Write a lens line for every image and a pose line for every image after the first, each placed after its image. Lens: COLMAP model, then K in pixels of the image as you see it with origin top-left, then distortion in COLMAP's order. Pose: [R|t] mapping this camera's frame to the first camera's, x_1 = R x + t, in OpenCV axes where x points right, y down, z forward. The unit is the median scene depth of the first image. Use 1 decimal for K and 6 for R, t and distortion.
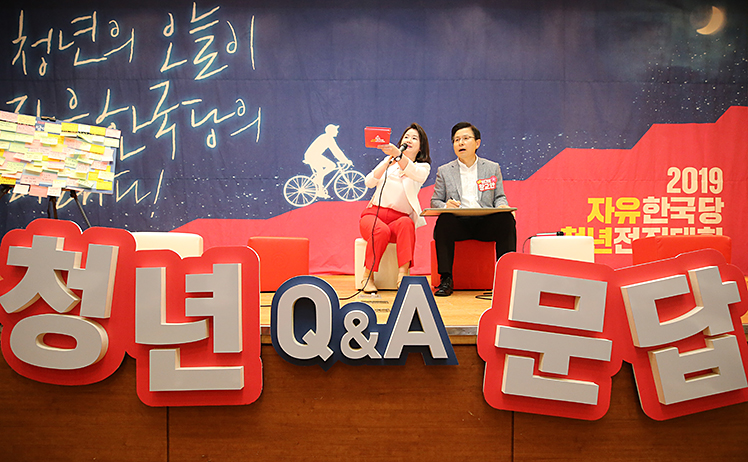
lens RADIAL K [[371.5, 0, 376.2], [0, 371.5, 244.9], [0, 0, 1]] dist [-0.029436, 0.006551]
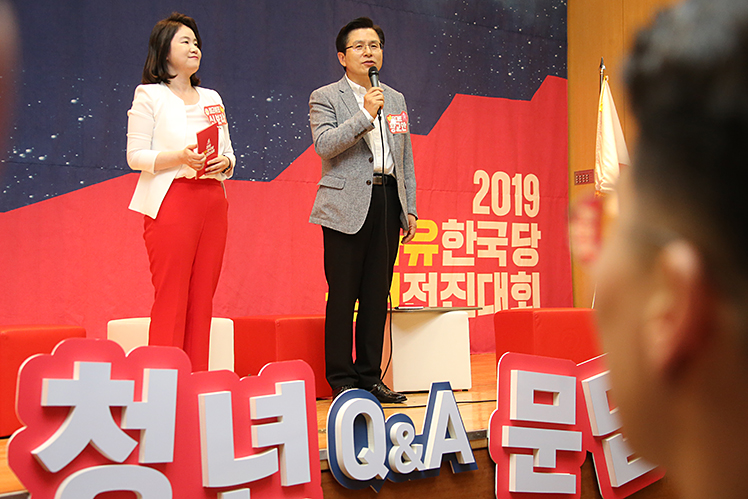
lens RADIAL K [[1157.6, 0, 377.4], [0, 1157.6, 242.2], [0, 0, 1]] dist [0.133559, 0.000000]
pose [[0.761371, 0.012350, 0.648199, -0.529894], [0.001638, 0.999779, -0.020973, -0.057666], [-0.648314, 0.017029, 0.761182, -0.318758]]
